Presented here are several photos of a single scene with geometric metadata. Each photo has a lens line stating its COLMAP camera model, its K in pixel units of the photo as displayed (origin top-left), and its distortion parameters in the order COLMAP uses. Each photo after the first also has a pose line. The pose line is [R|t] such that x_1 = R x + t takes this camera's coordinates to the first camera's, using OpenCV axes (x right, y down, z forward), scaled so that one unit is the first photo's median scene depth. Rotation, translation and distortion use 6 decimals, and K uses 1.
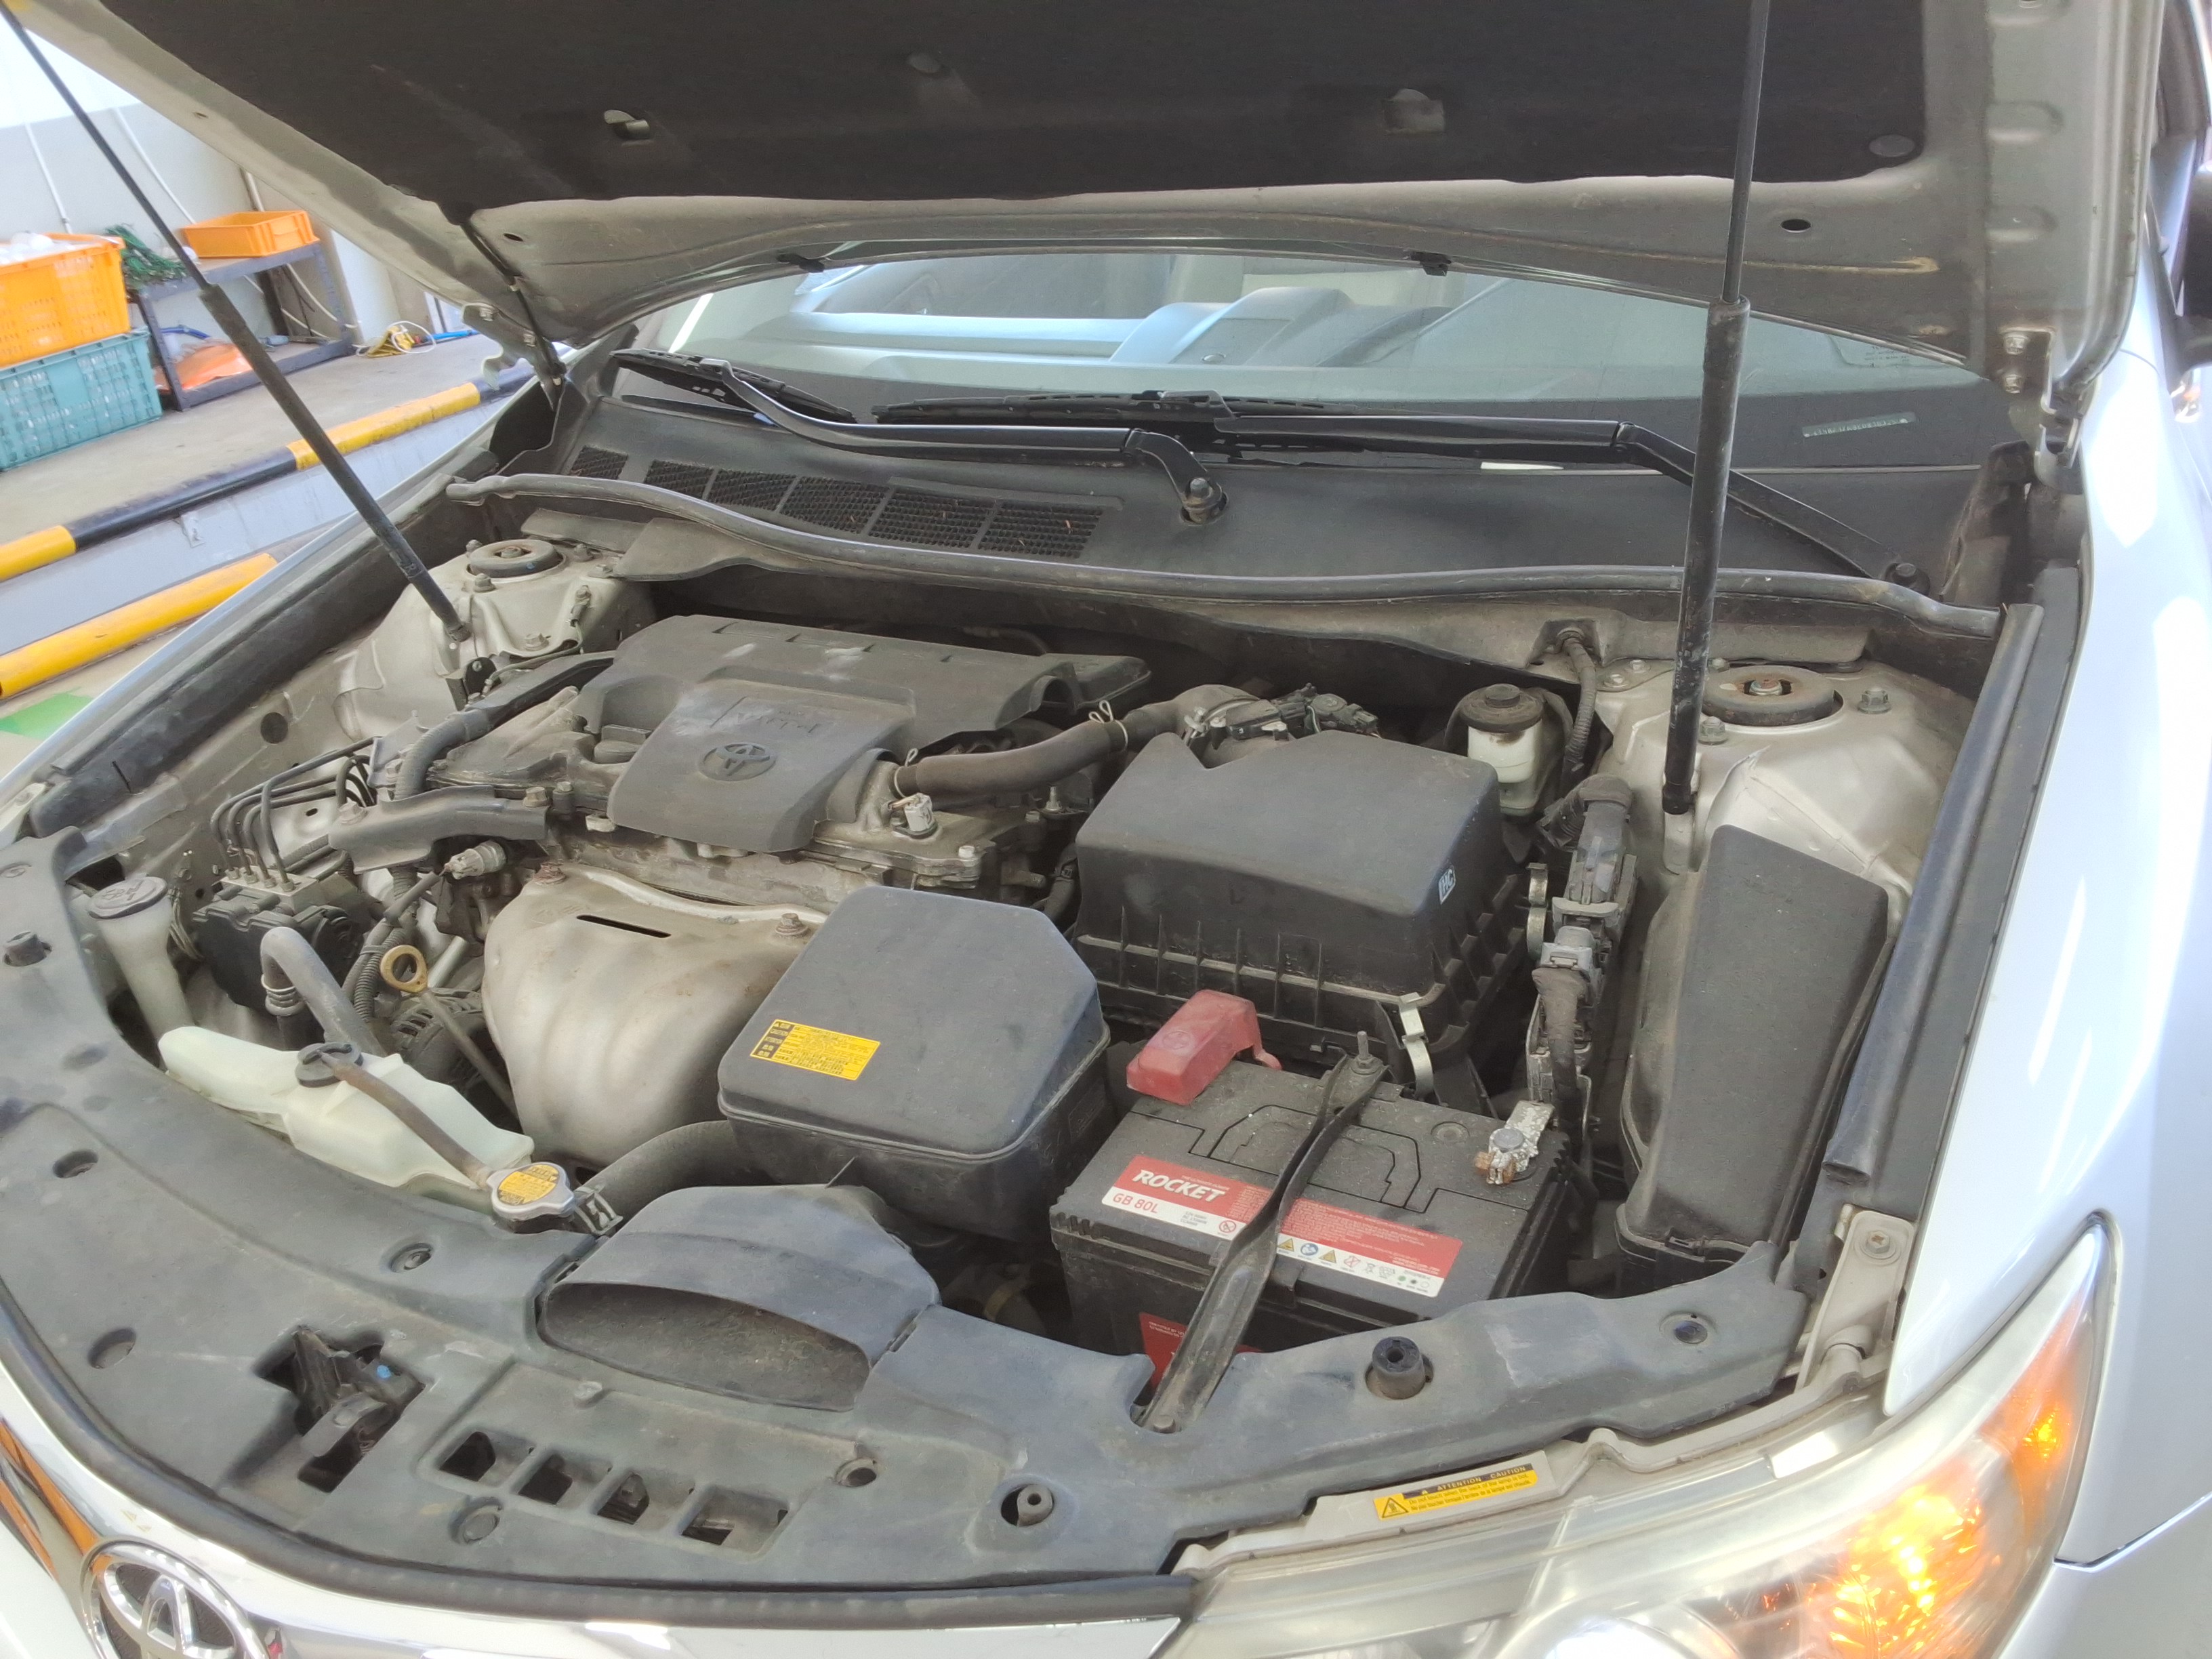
lens RADIAL K [[1819.8, 0, 1106.0], [0, 1819.8, 829.5], [0, 0, 1]] dist [0.151000, -0.210703]
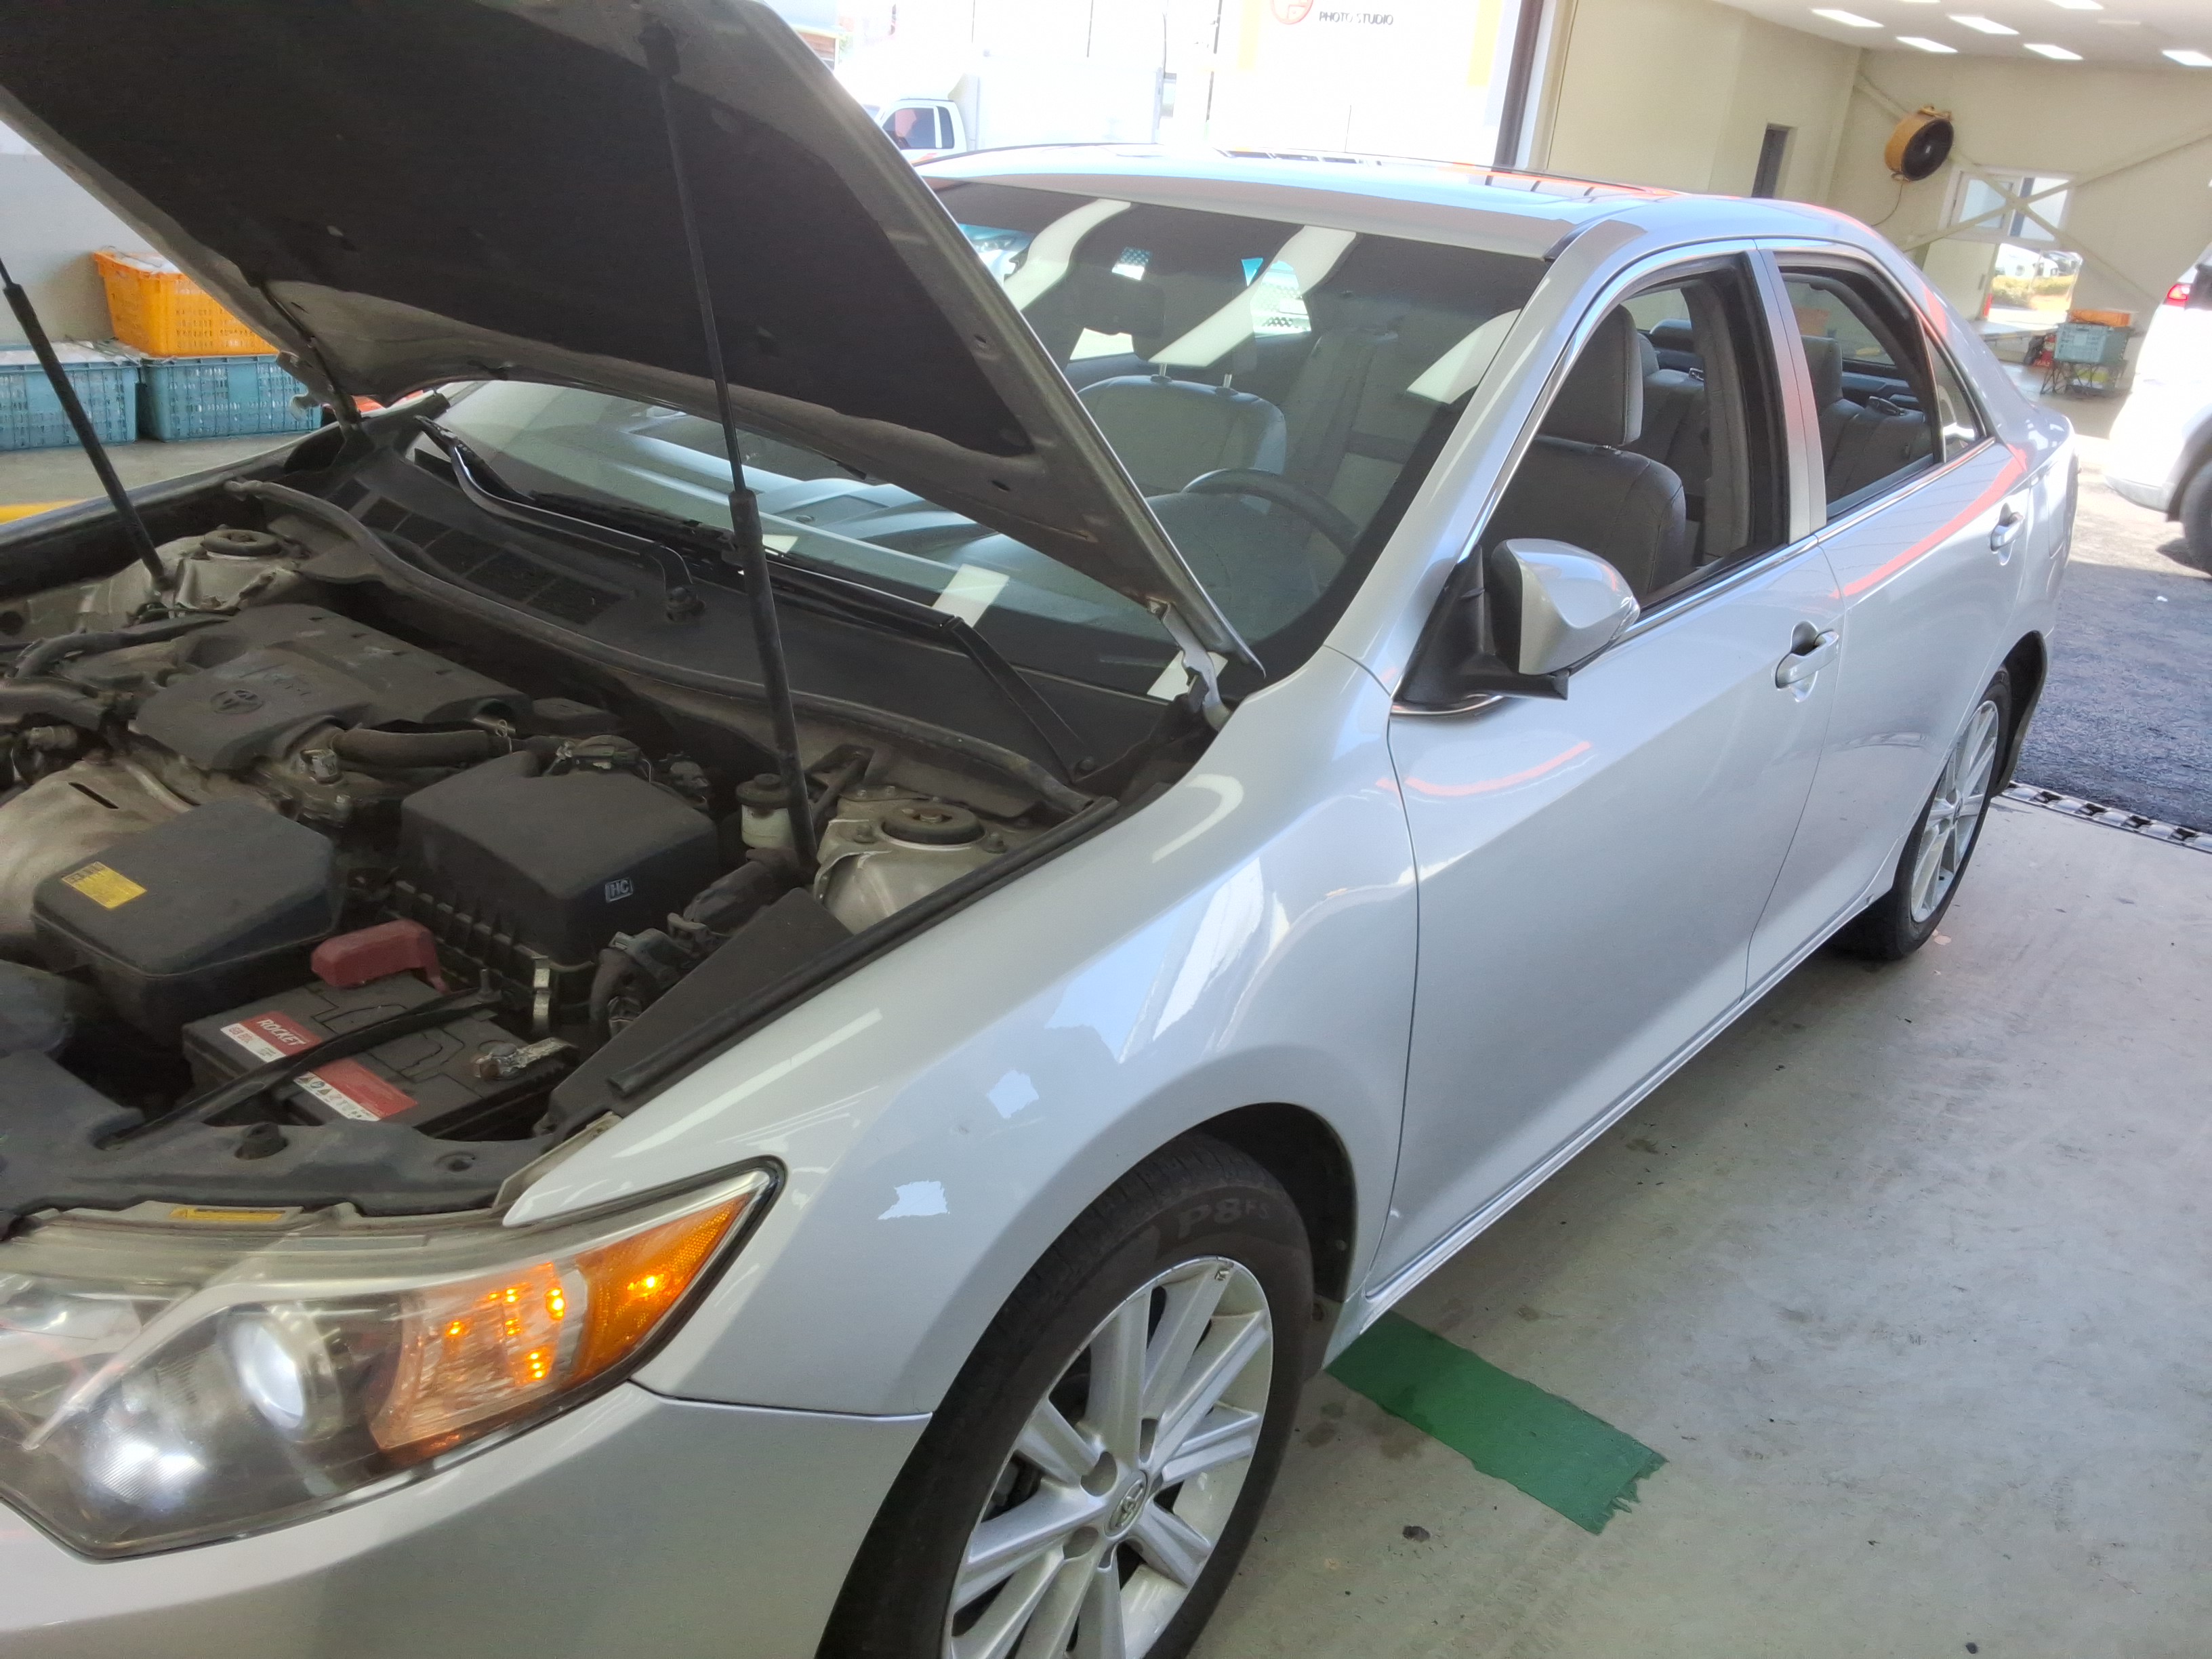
lens RADIAL K [[1819.8, 0, 1106.0], [0, 1819.8, 829.5], [0, 0, 1]] dist [0.151000, -0.210703]
pose [[0.964920, 0.240261, -0.105848, 0.522813], [-0.250816, 0.962732, -0.101182, 0.026832], [0.077594, 0.124181, 0.989221, -0.227986]]
